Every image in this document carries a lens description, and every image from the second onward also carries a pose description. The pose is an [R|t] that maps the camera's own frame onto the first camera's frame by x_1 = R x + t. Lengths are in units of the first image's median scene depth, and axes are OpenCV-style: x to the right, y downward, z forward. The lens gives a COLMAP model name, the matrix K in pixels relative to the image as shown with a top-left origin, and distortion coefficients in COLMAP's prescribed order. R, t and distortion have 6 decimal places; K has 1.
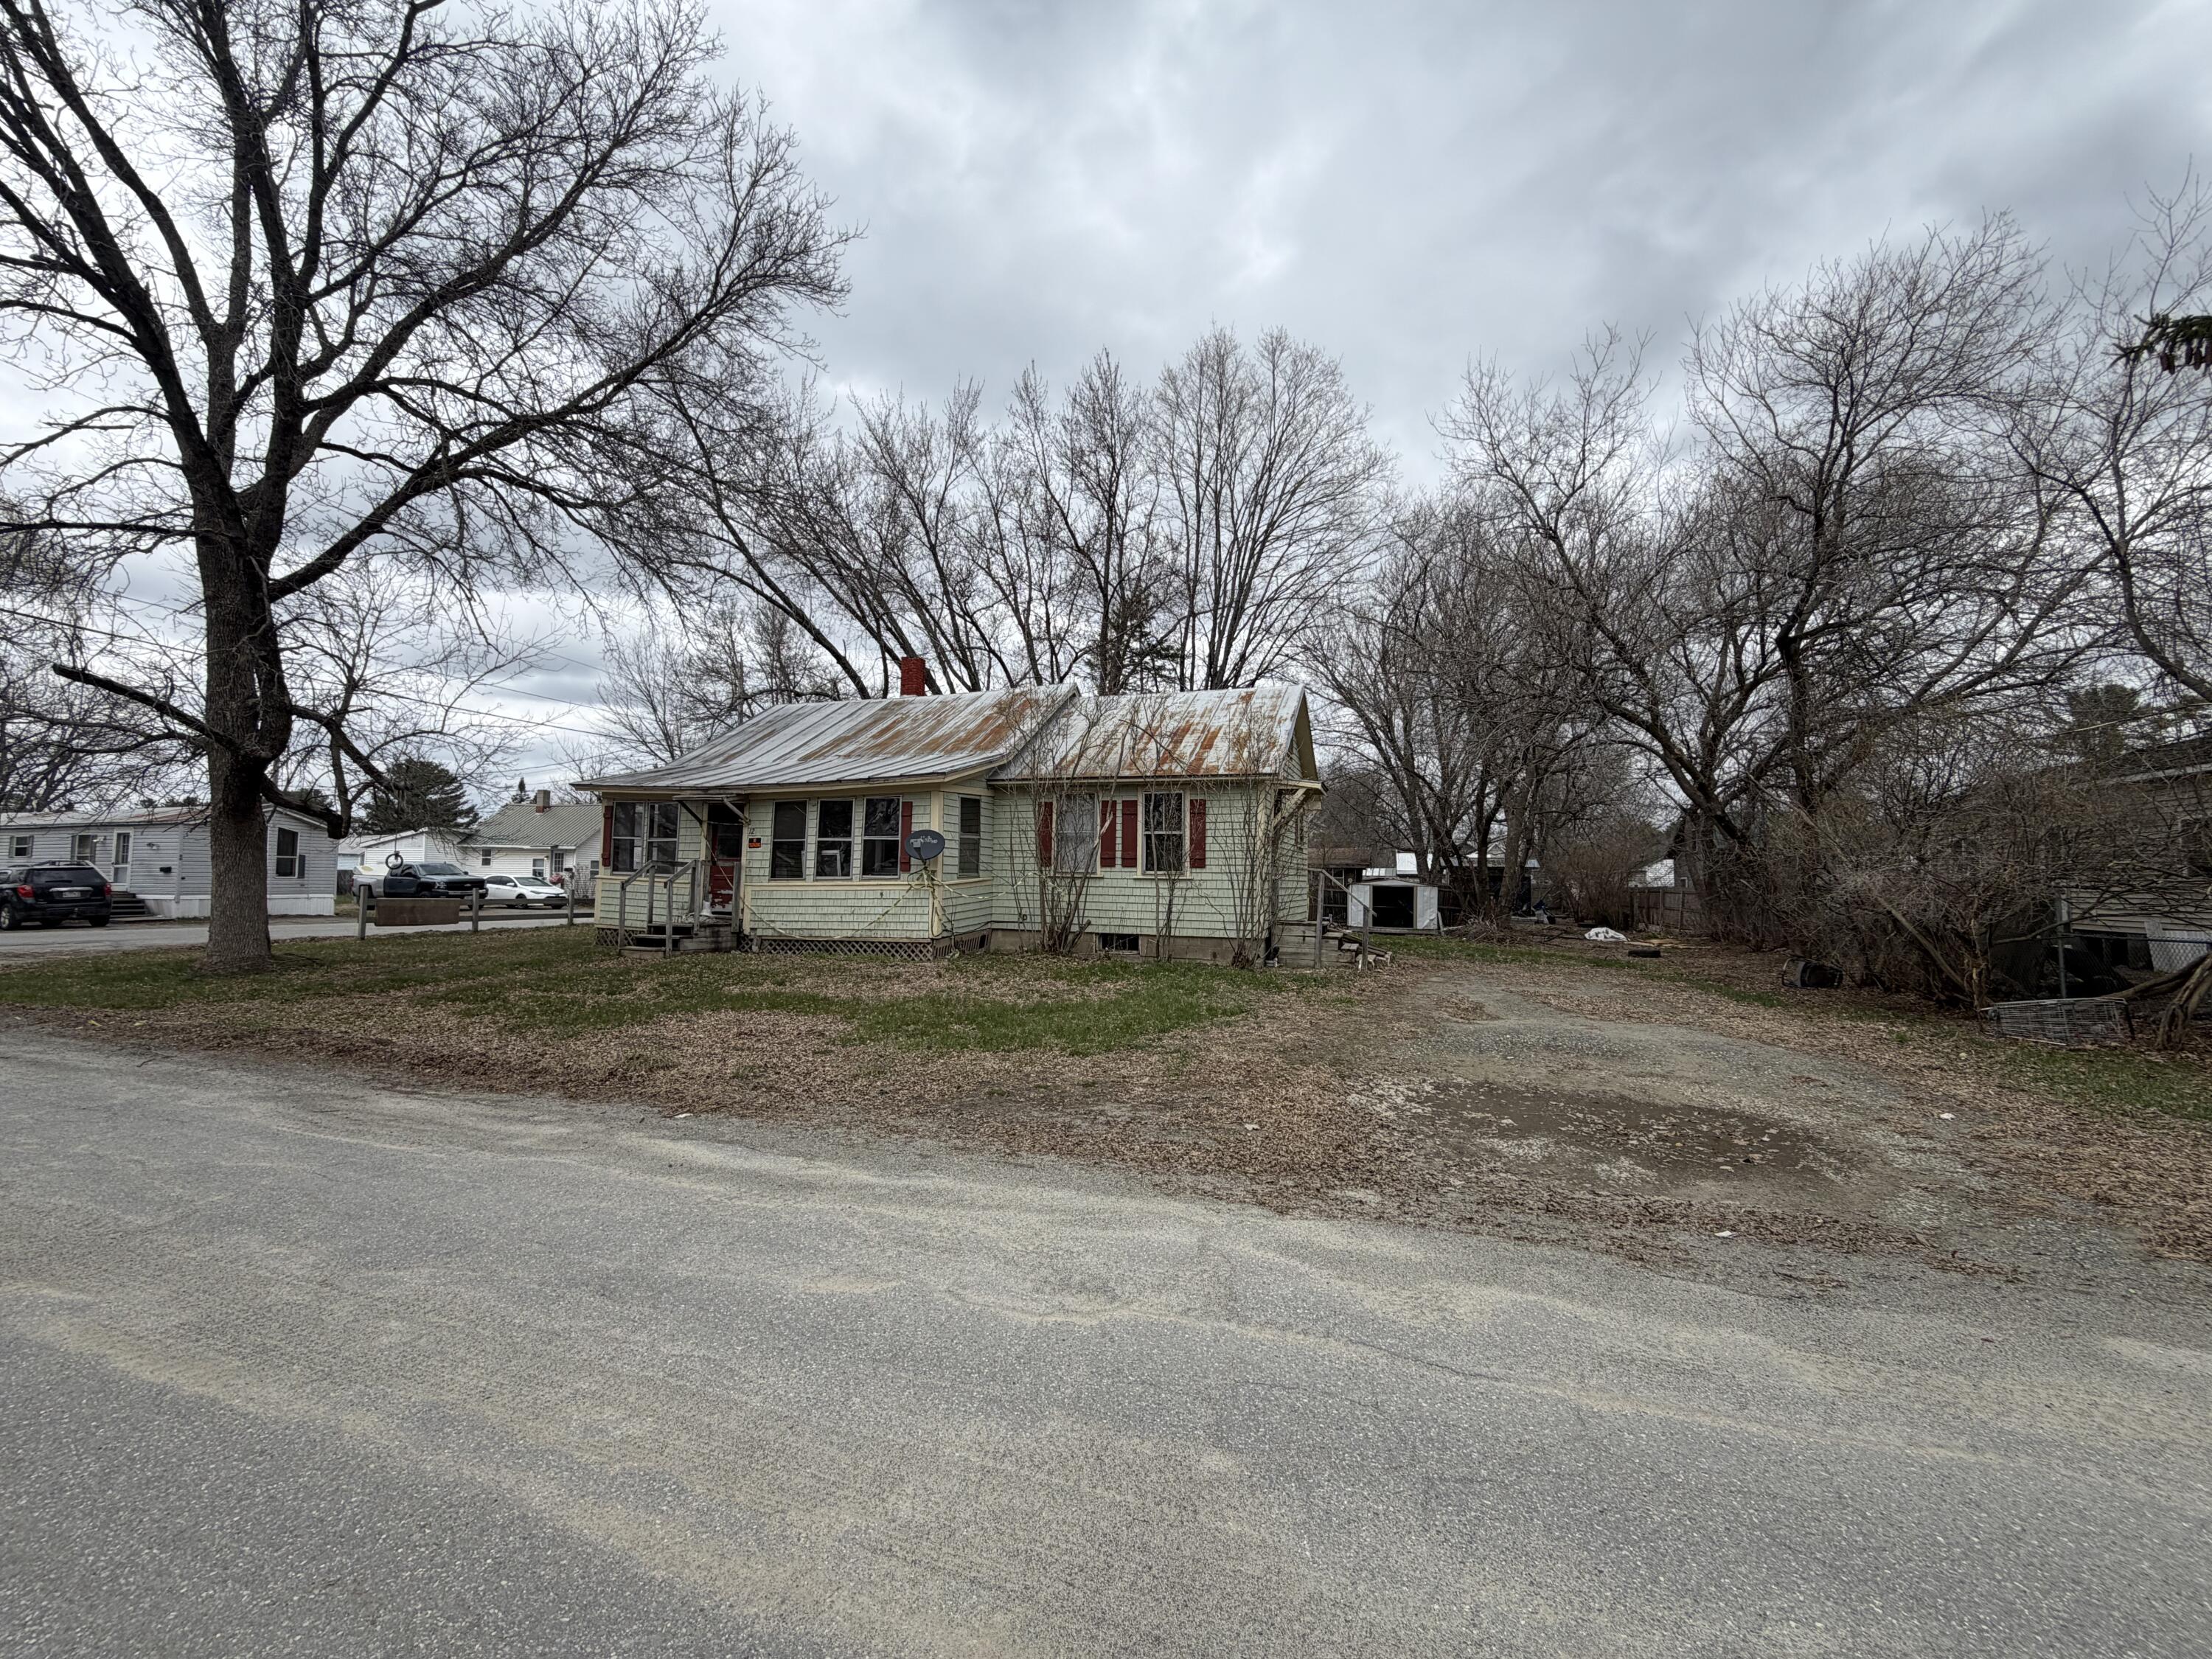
lens RADIAL K [[883.3, 0, 1108.1], [0, 883.3, 818.5], [0, 0, 1]] dist [-0.008289, 0.001090]
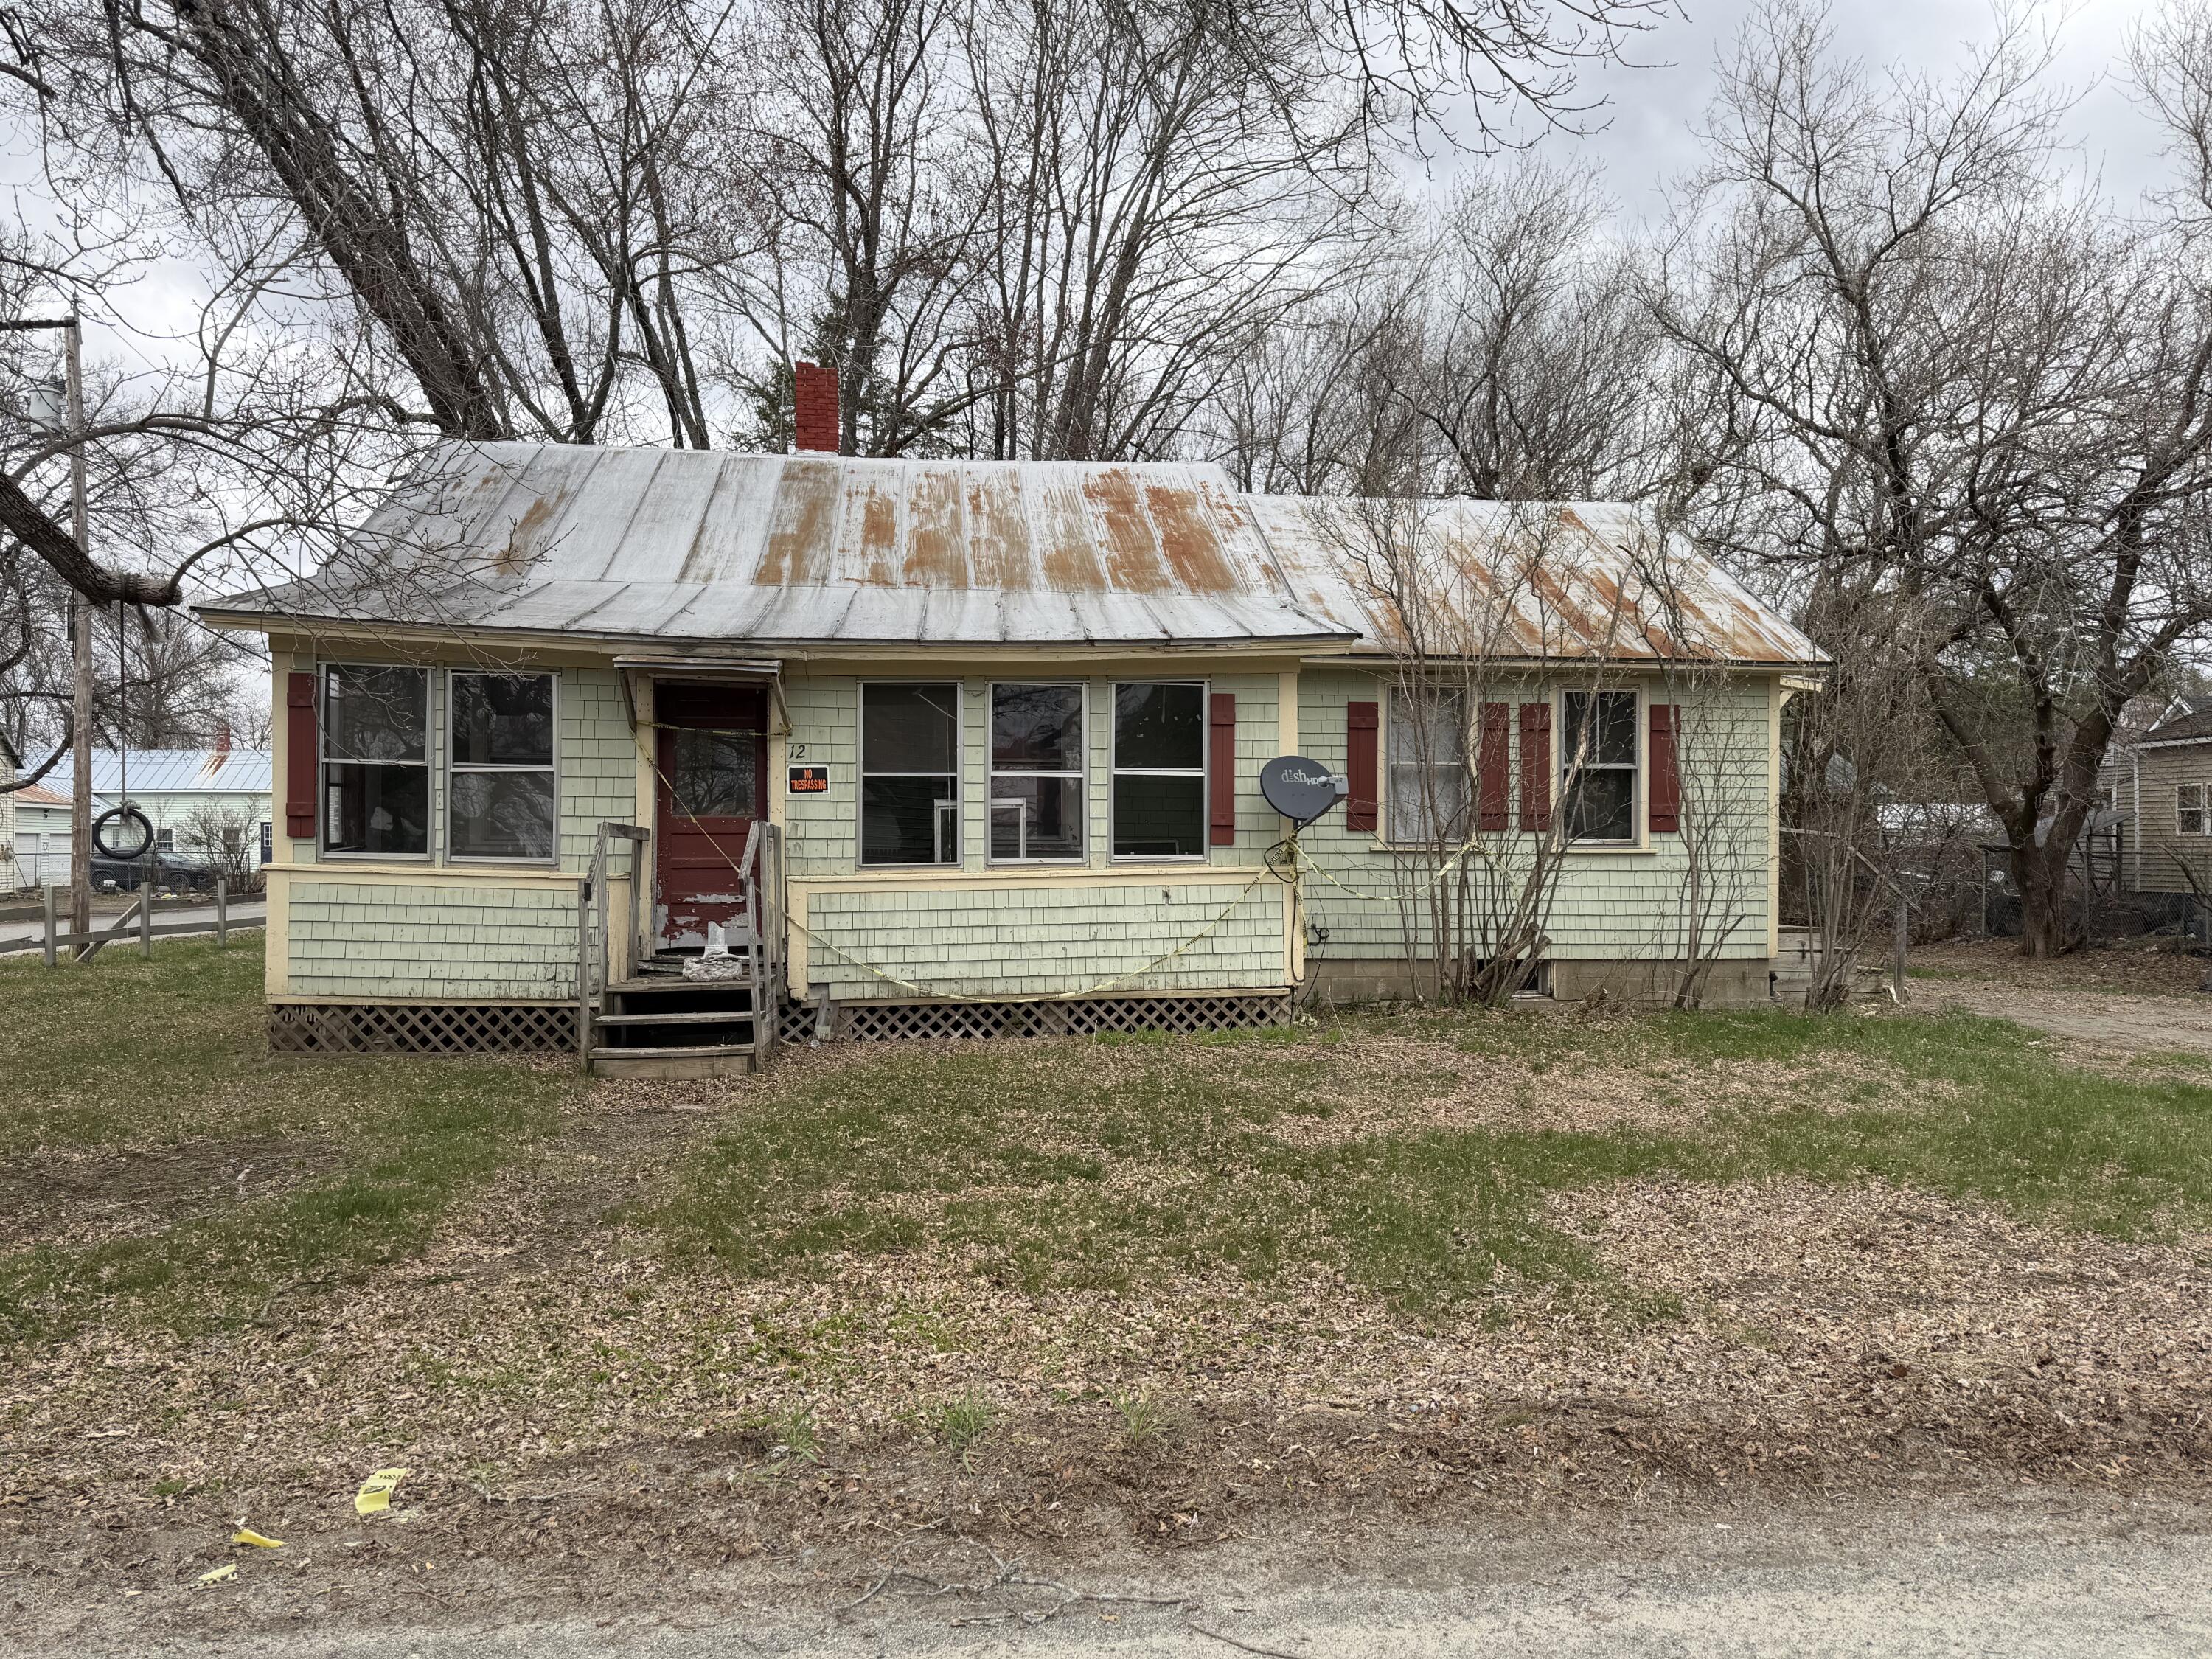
lens RADIAL K [[1572.5, 0, 1112.2], [0, 1572.5, 832.6], [0, 0, 1]] dist [0.036222, -0.010518]
pose [[0.884331, -0.008324, 0.466786, -0.635111], [-0.024306, 0.997664, 0.063839, 0.001982], [-0.466227, -0.067800, 0.882063, 0.284739]]
